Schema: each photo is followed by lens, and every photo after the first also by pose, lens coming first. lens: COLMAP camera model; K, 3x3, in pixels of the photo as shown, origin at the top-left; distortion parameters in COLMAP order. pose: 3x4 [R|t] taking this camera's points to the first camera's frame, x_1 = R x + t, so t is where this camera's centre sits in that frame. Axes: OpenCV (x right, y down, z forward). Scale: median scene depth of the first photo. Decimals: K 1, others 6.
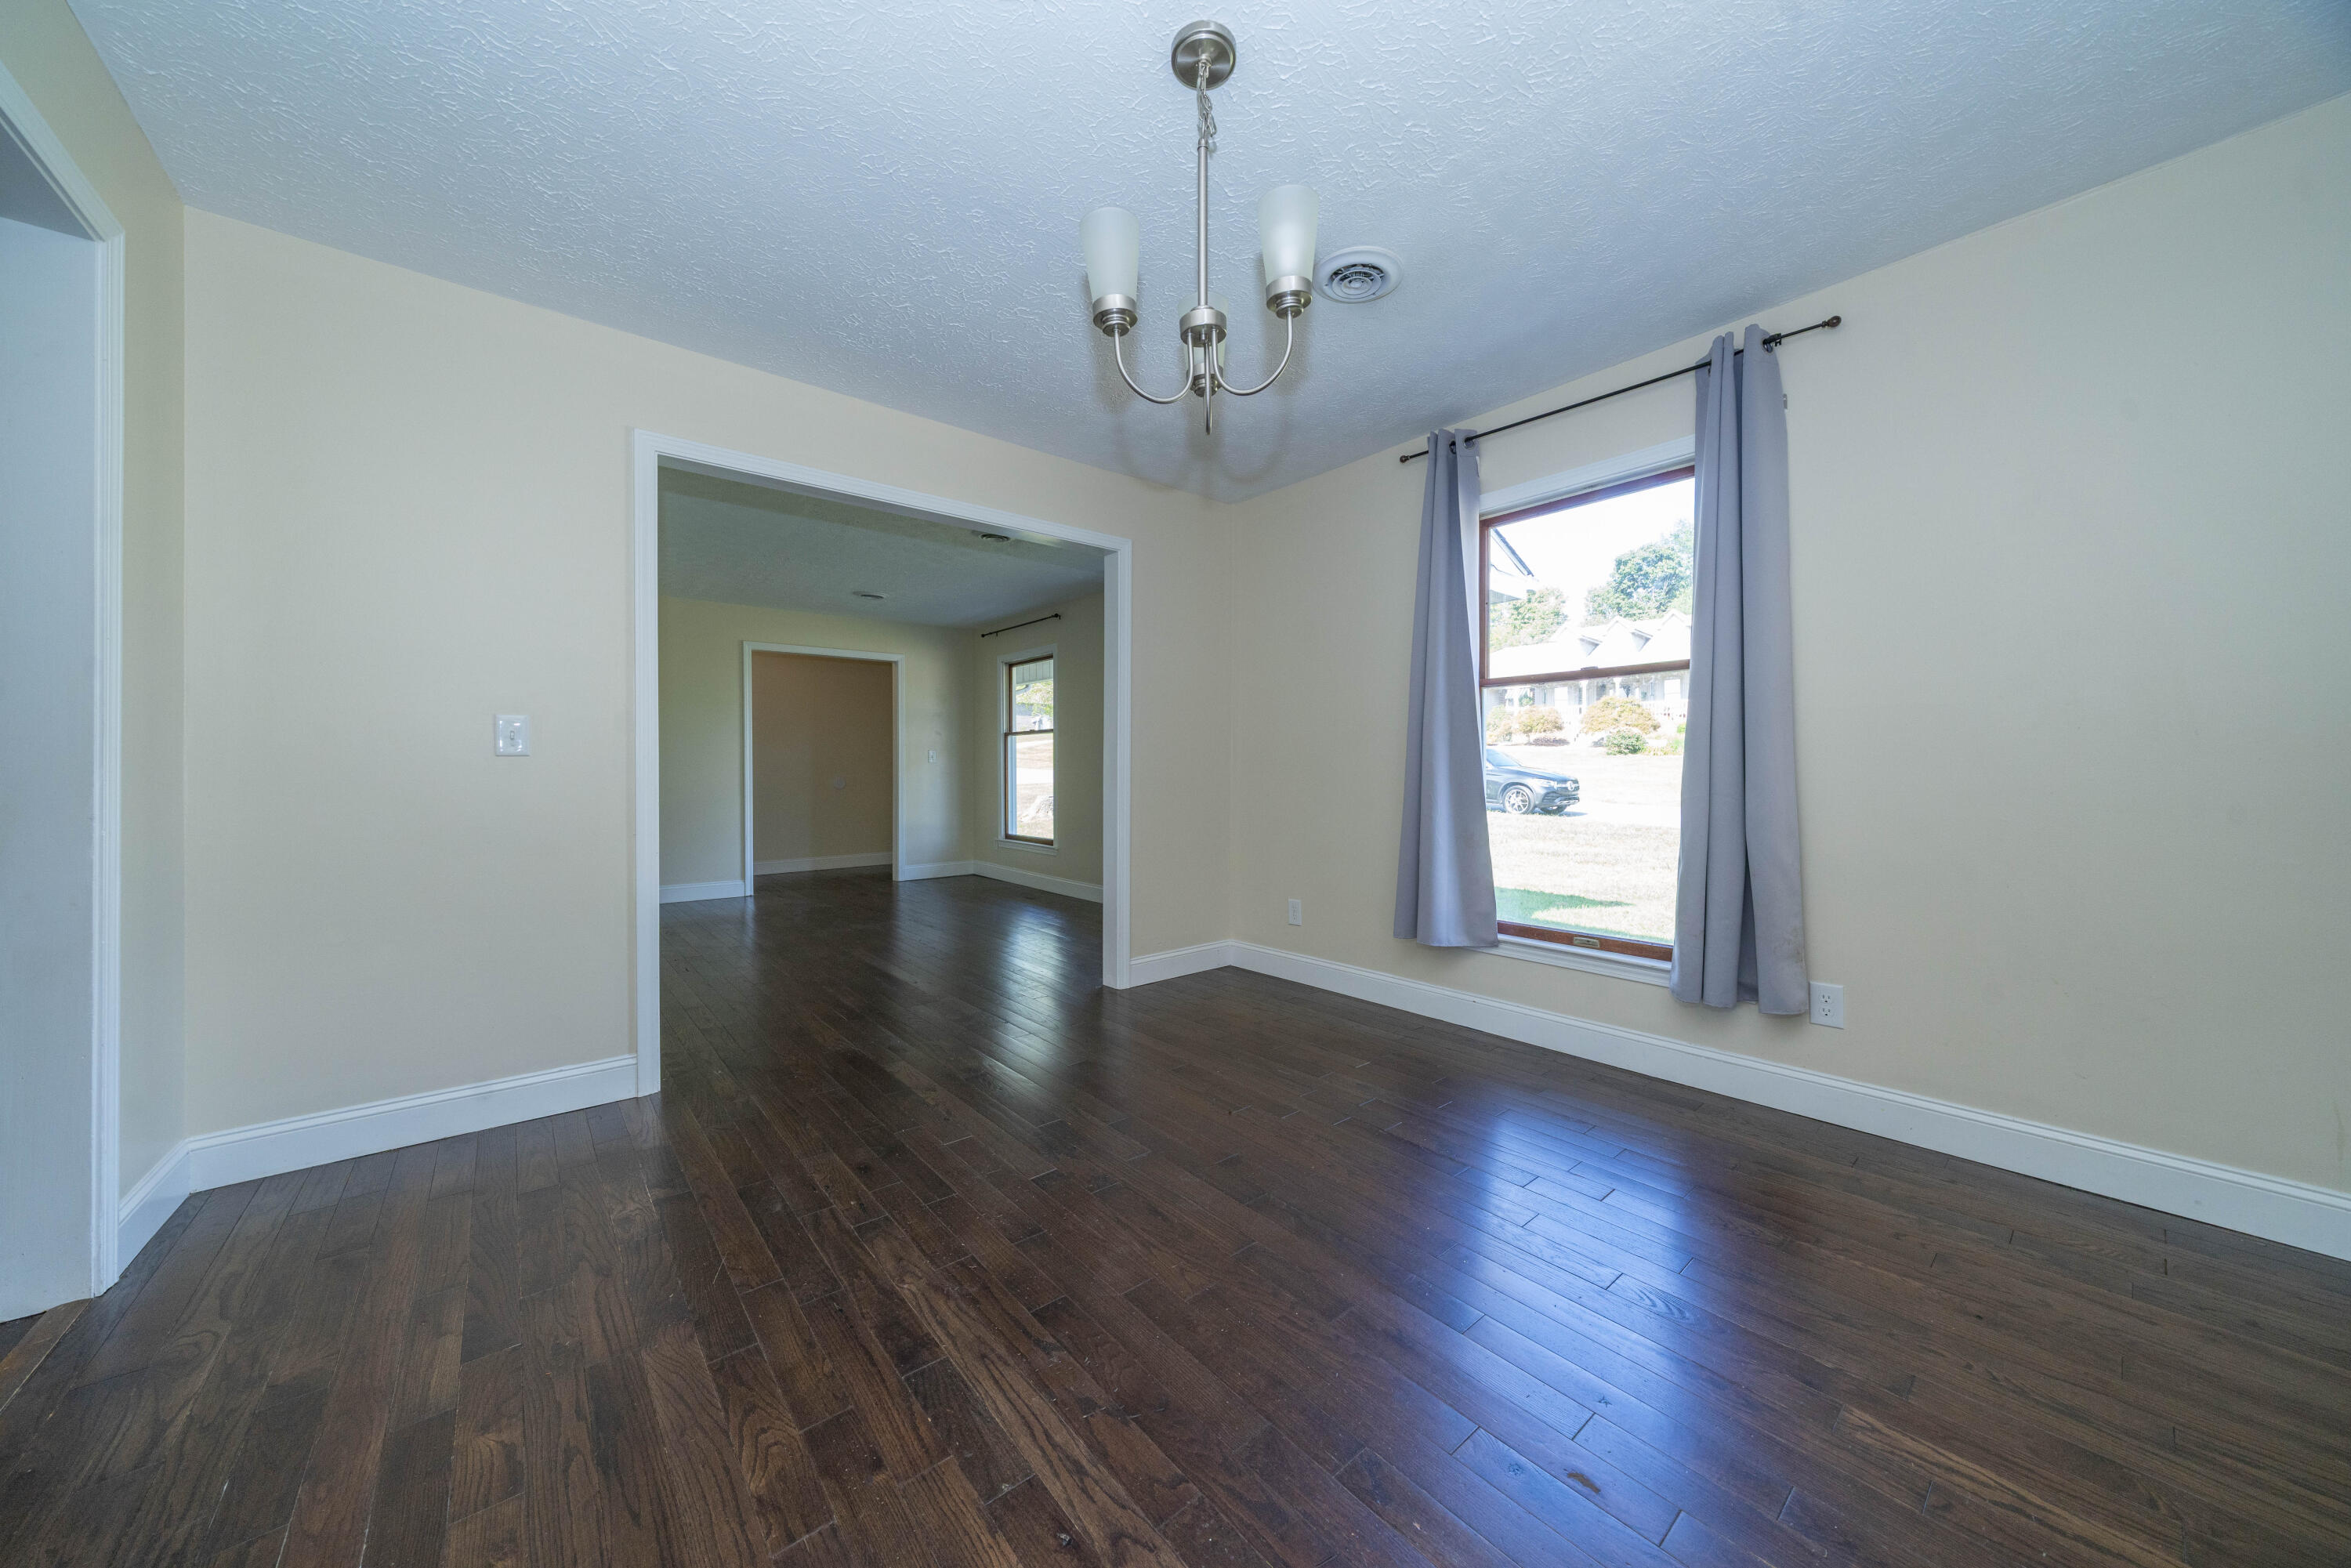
lens RADIAL K [[796.5, 0, 1163.2], [0, 796.5, 778.7], [0, 0, 1]] dist [-0.001665, -0.000125]
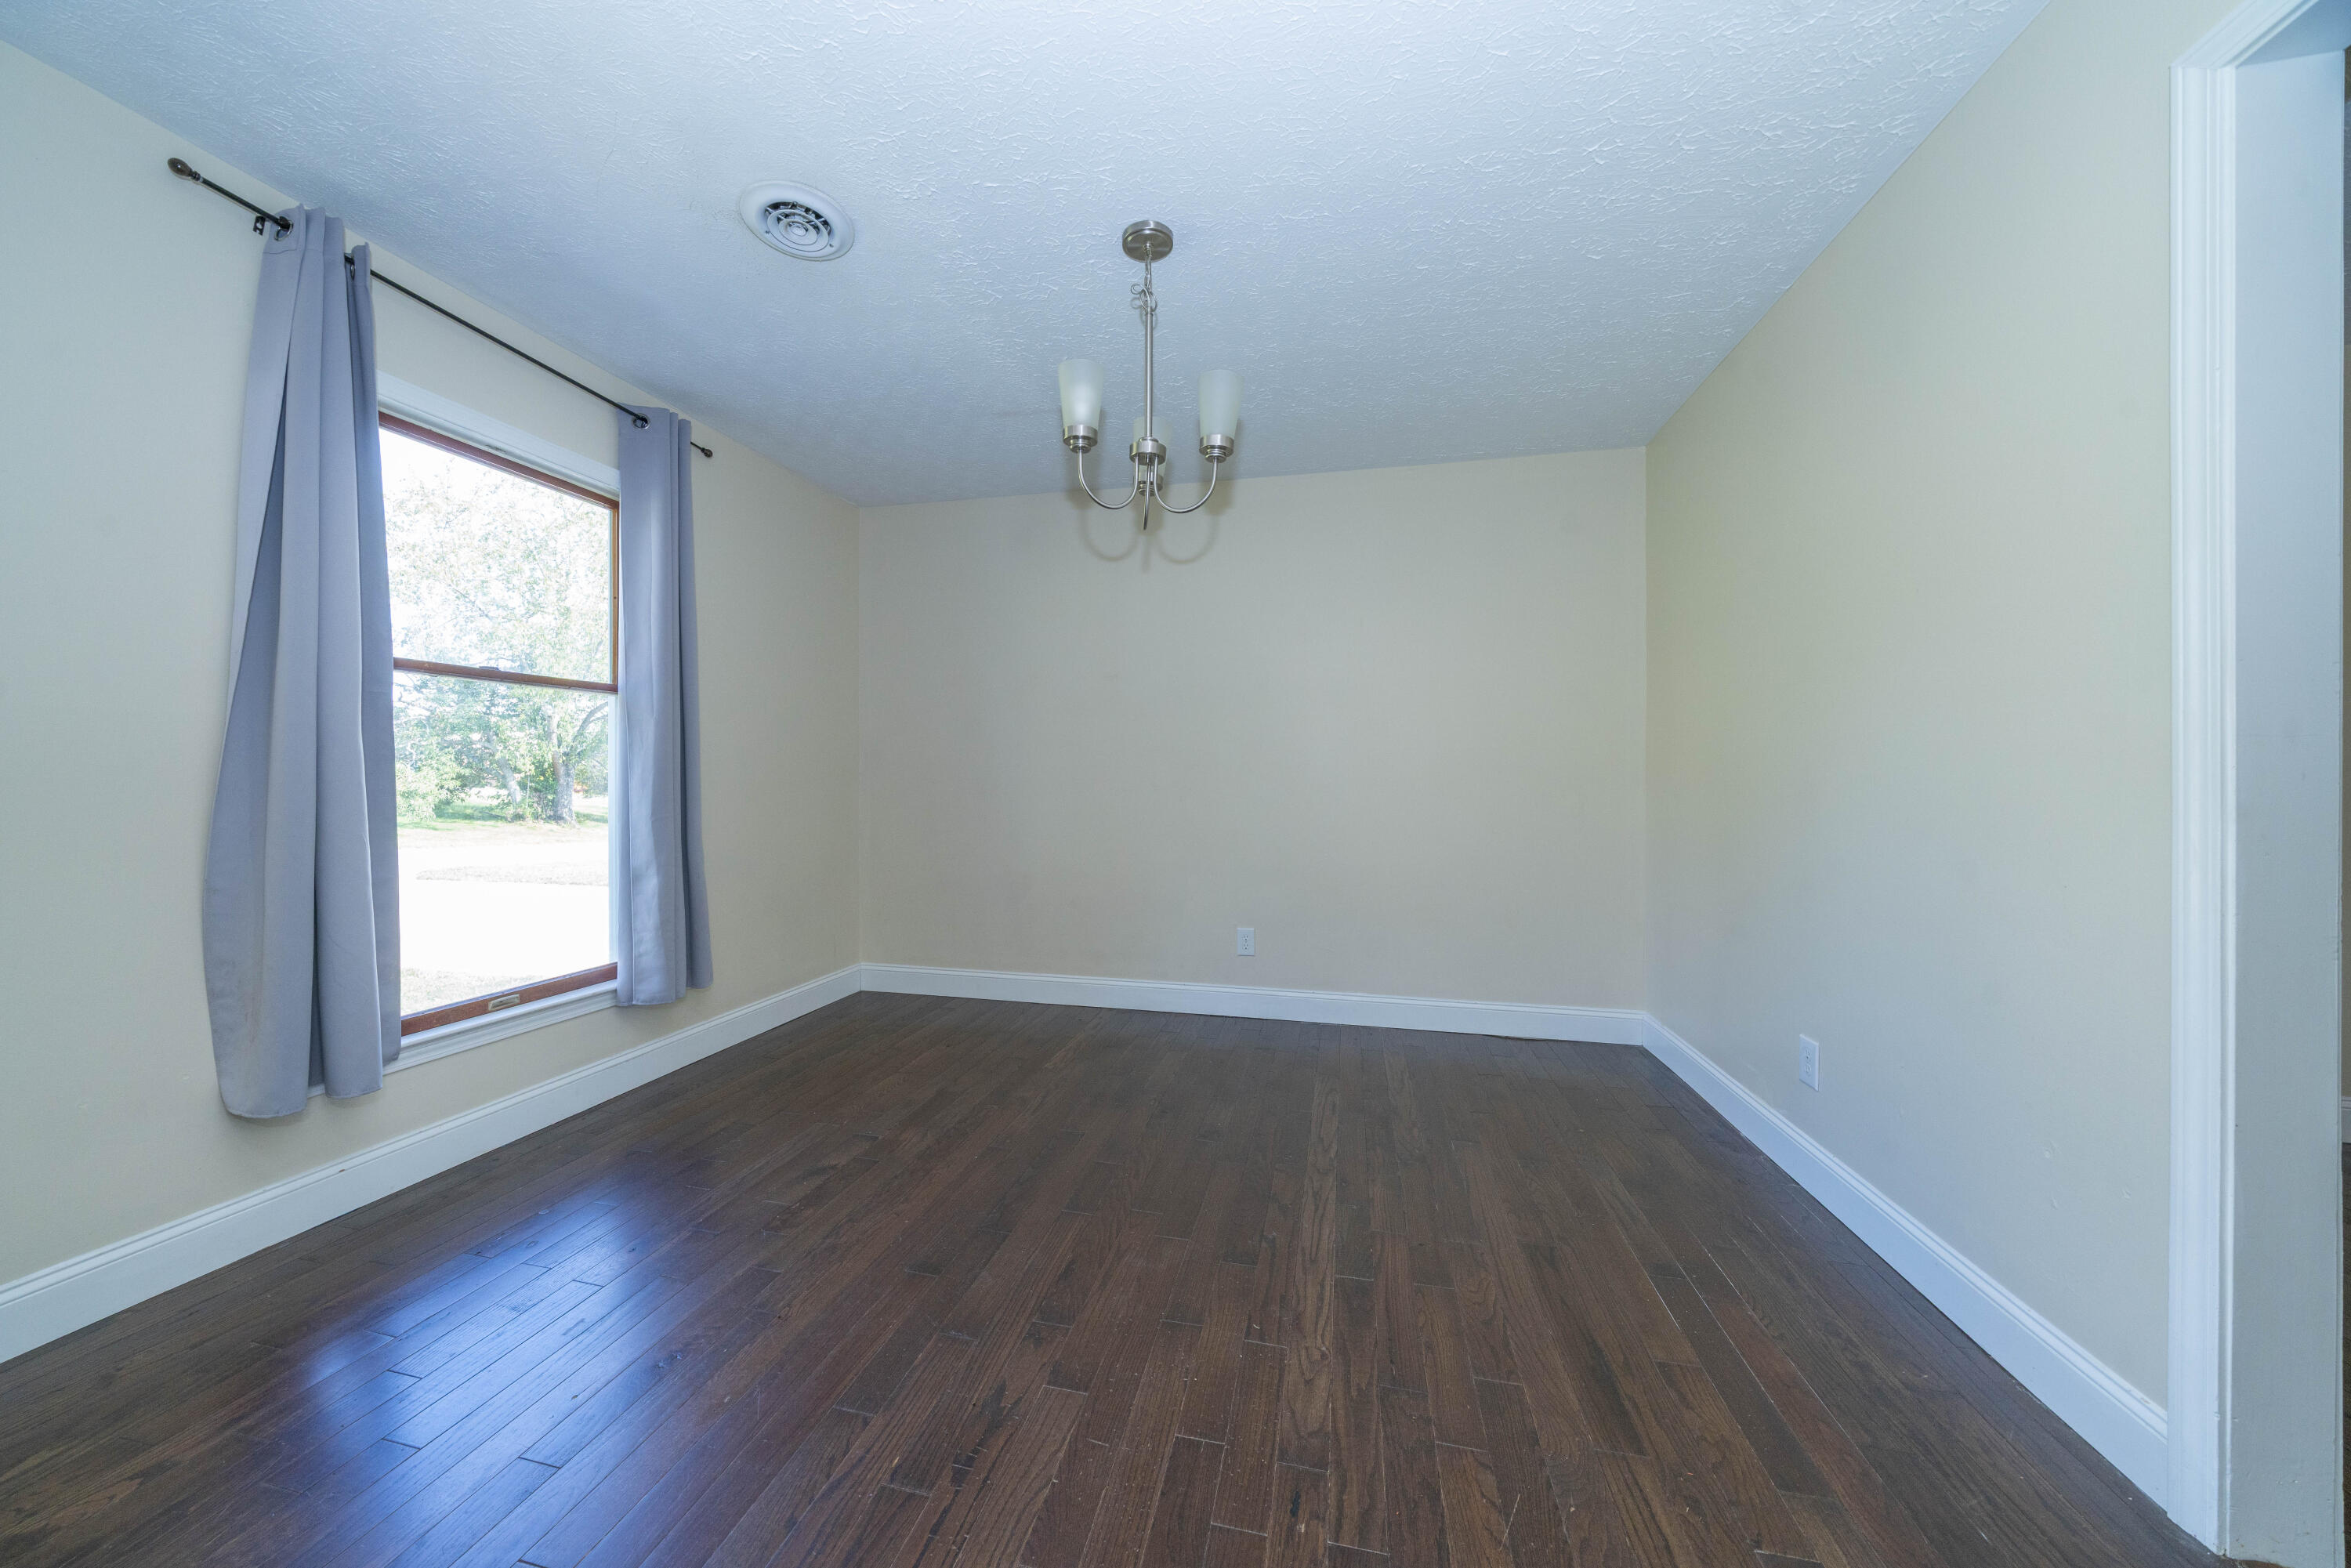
lens RADIAL K [[796.5, 0, 1163.2], [0, 796.5, 778.7], [0, 0, 1]] dist [-0.001665, -0.000125]
pose [[-0.611739, 0.002001, 0.791057, -0.972423], [0.001130, 0.999998, -0.001656, -0.040916], [-0.791059, -0.000119, -0.611740, 1.757328]]
